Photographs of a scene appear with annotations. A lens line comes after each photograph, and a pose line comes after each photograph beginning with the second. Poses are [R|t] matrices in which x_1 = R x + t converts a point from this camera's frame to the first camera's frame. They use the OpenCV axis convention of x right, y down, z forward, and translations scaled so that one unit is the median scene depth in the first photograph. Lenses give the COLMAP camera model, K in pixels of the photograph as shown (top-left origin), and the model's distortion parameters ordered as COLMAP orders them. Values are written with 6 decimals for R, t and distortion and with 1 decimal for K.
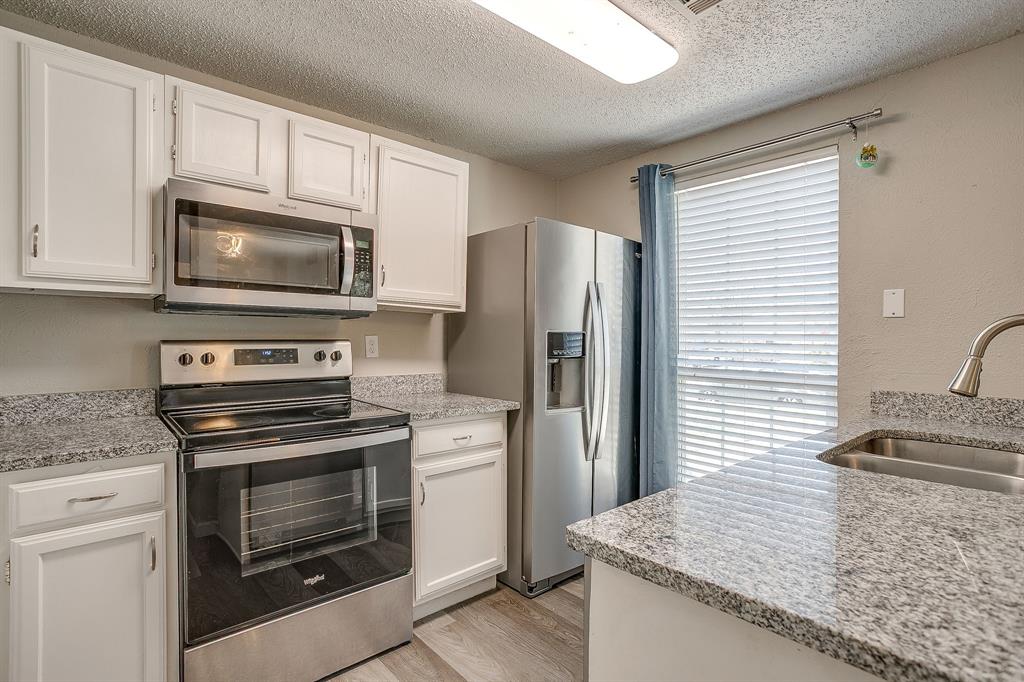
lens RADIAL K [[495.7, 0, 510.0], [0, 495.7, 341.1], [0, 0, 1]] dist [-0.054706, 0.029313]
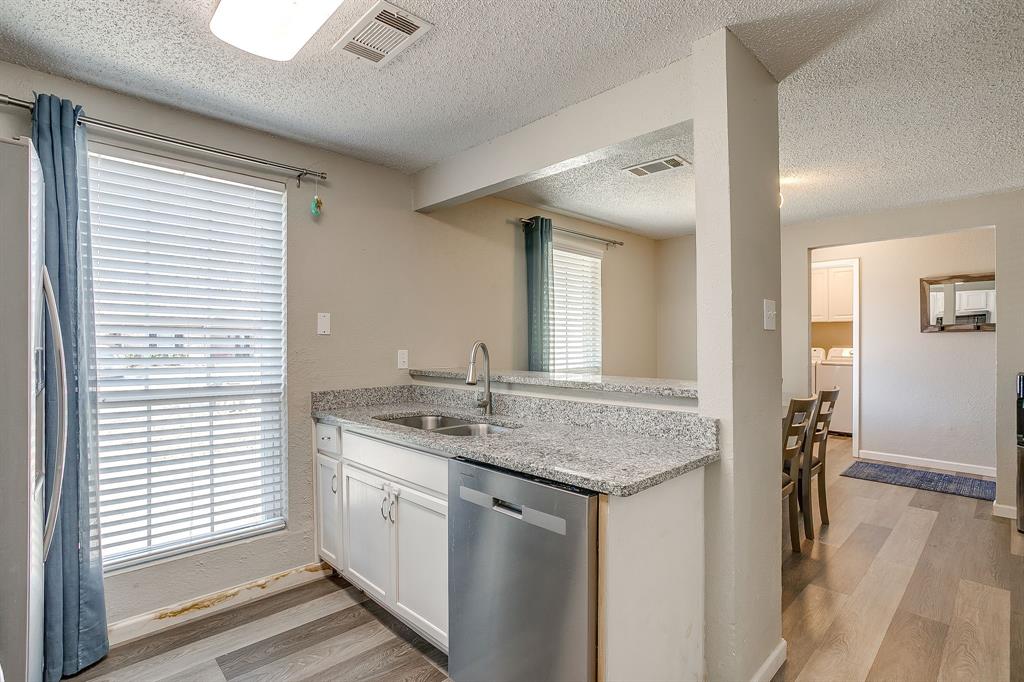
lens RADIAL K [[495.7, 0, 510.0], [0, 495.7, 341.1], [0, 0, 1]] dist [-0.054706, 0.029313]
pose [[-0.045187, -0.001712, 0.998977, -0.554175], [0.003156, 0.999993, 0.001856, -0.032290], [-0.998974, 0.003237, -0.045181, 0.556026]]
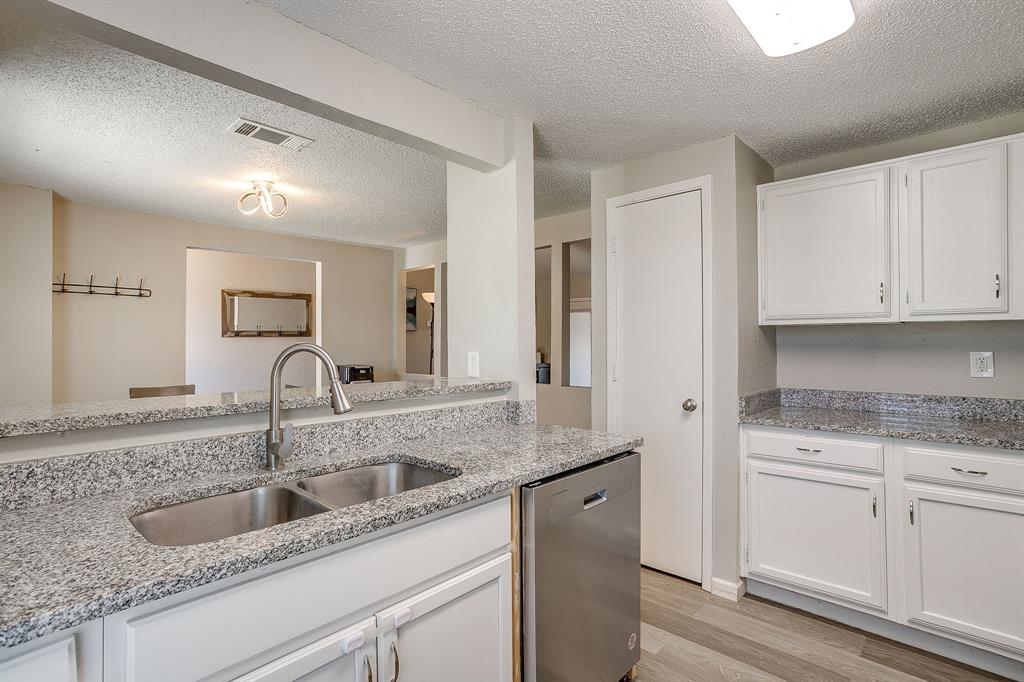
lens RADIAL K [[495.7, 0, 510.0], [0, 495.7, 341.1], [0, 0, 1]] dist [-0.054706, 0.029313]
pose [[-0.995446, -0.000602, -0.095323, 0.388180], [-0.000212, 0.999992, -0.004106, -0.030235], [0.095325, -0.004068, -0.995438, 1.294083]]
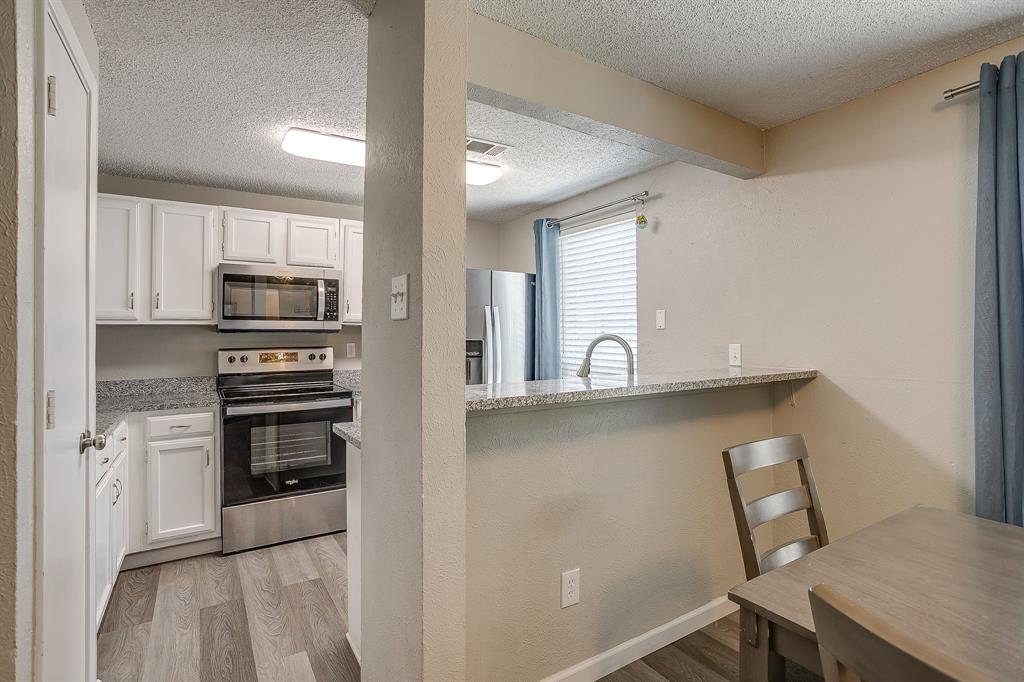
lens RADIAL K [[504.3, 0, 513.1], [0, 504.3, 325.5], [0, 0, 1]] dist [-0.056894, 0.033574]
pose [[0.988313, -0.015258, -0.151671, 0.575718], [0.011577, 0.999617, -0.025127, -0.026436], [0.151997, 0.023078, 0.988112, -0.585396]]
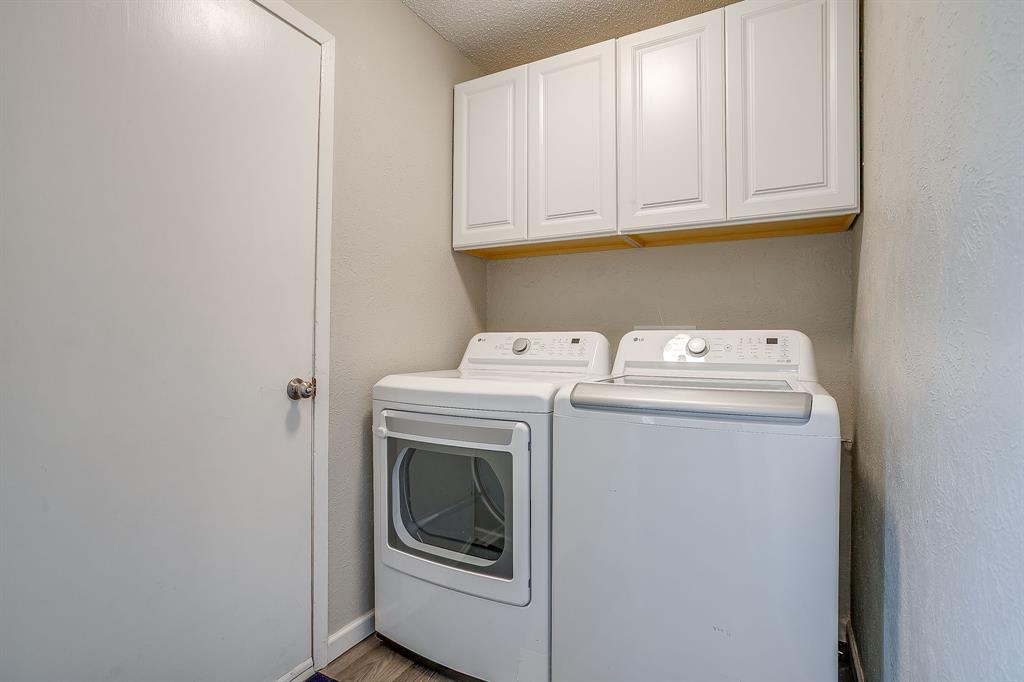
lens RADIAL K [[504.3, 0, 513.1], [0, 504.3, 325.5], [0, 0, 1]] dist [-0.056894, 0.033574]
pose [[-0.338976, 0.019883, 0.940585, 1.969933], [-0.009535, 0.999653, -0.024568, 0.045329], [-0.940747, -0.017296, -0.338669, -1.348358]]
